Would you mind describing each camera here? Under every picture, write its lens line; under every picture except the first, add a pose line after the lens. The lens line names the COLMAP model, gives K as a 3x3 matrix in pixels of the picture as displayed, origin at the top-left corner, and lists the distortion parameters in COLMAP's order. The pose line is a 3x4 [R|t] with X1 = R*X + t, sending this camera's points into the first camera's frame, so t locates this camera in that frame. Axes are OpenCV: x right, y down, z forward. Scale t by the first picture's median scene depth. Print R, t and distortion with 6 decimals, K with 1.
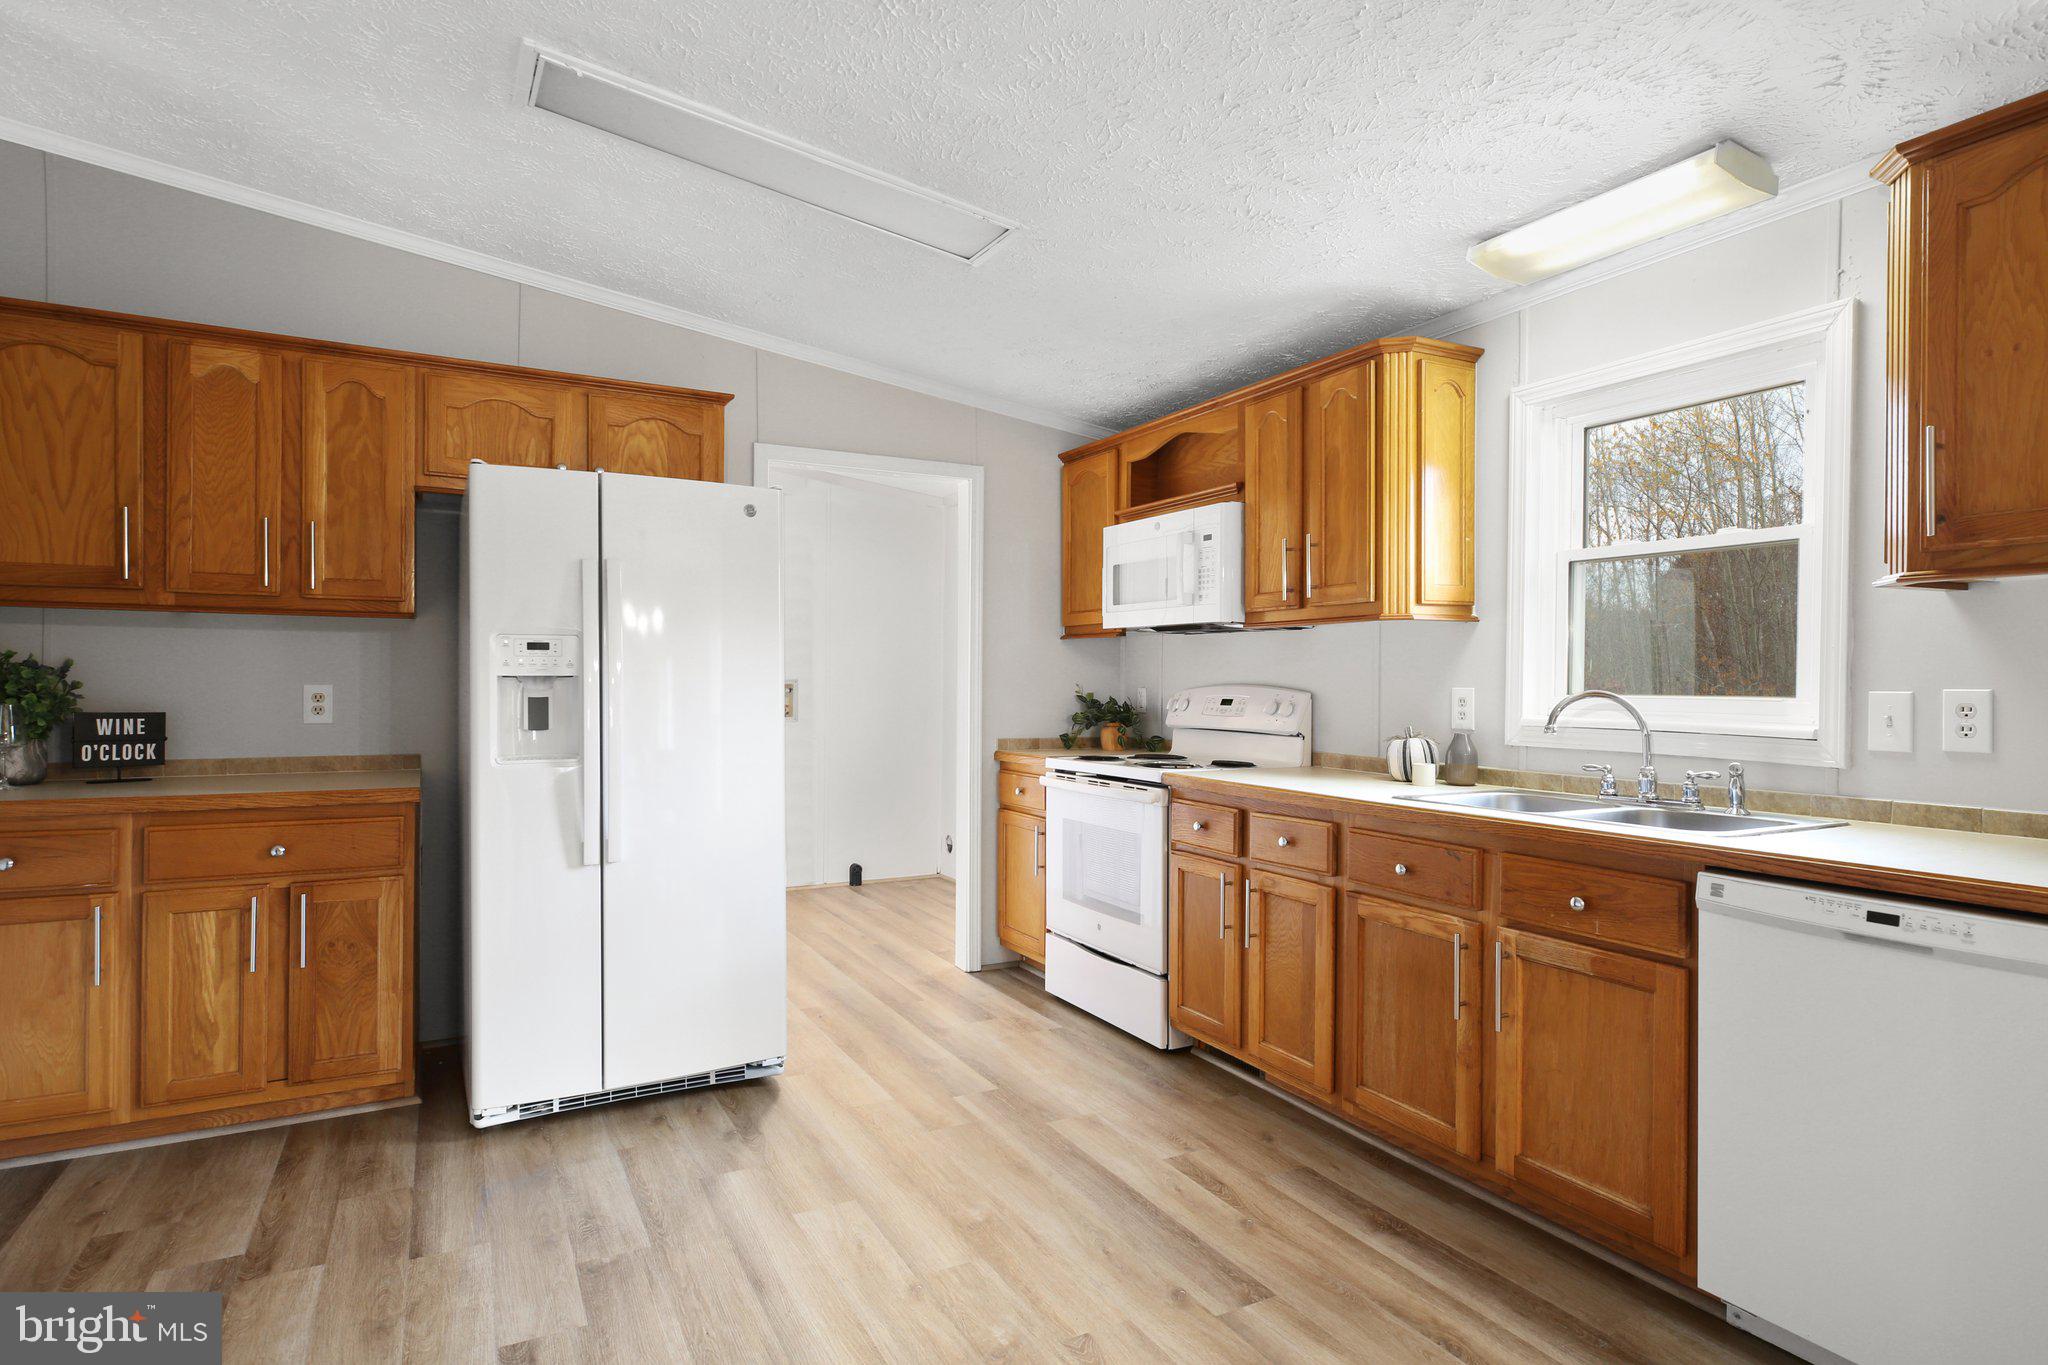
lens RADIAL K [[1118.2, 0, 1024.0], [0, 1118.2, 682.5], [0, 0, 1]] dist [-0.001421, 0.000183]
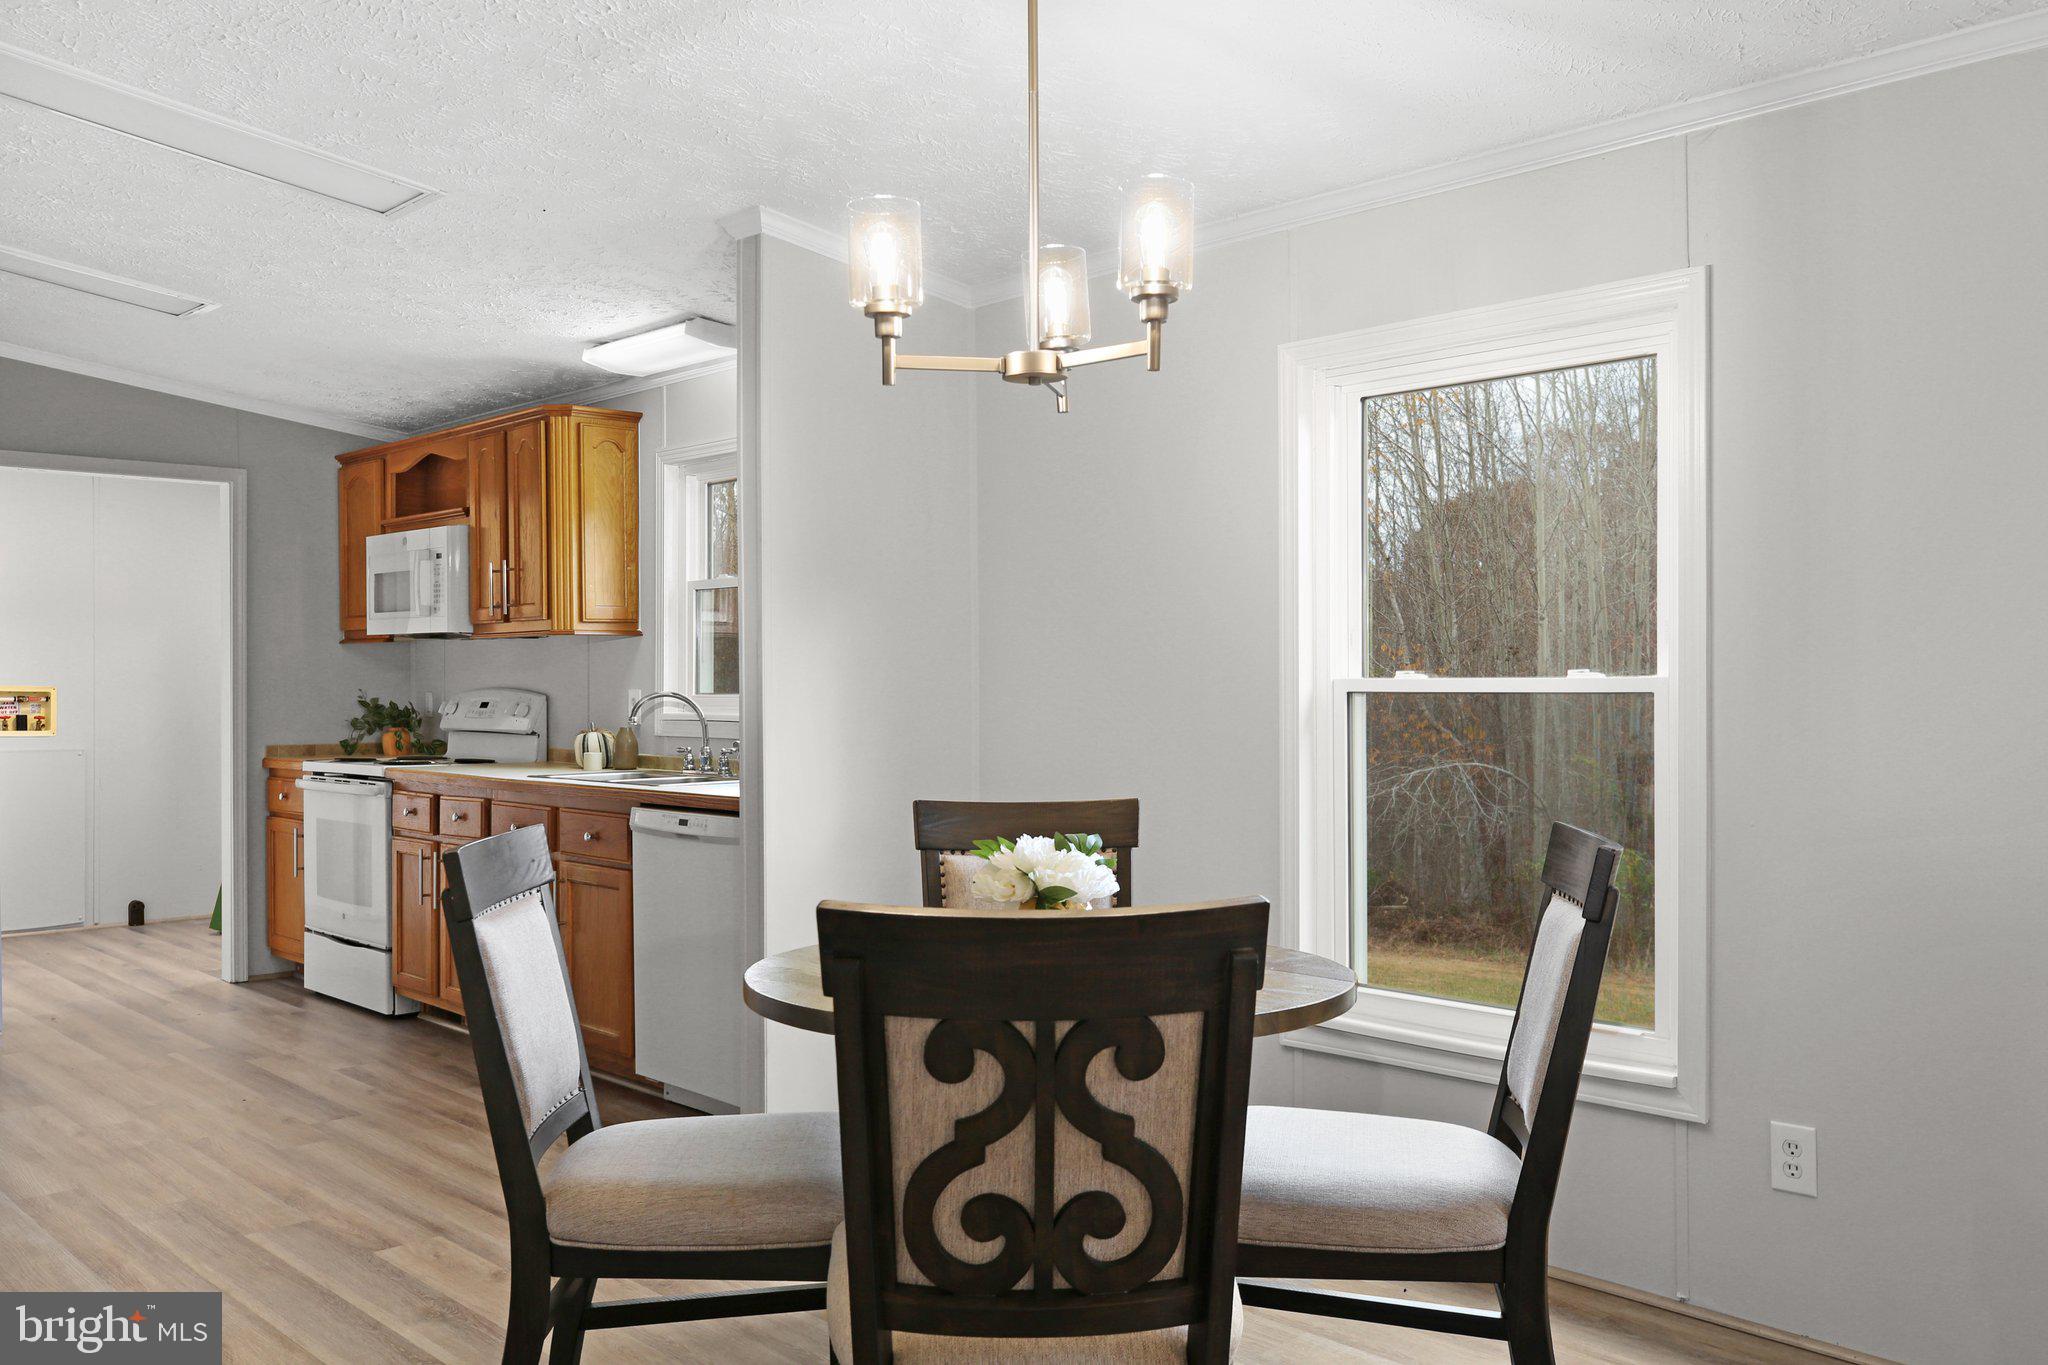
lens RADIAL K [[1673.7, 0, 1024.0], [0, 1673.7, 682.5], [0, 0, 1]] dist [0.008074, -0.002411]
pose [[0.960146, -0.007539, 0.279397, 0.248336], [0.007772, 0.999970, 0.000277, -0.000279], [-0.279391, 0.001905, 0.960176, -0.730449]]
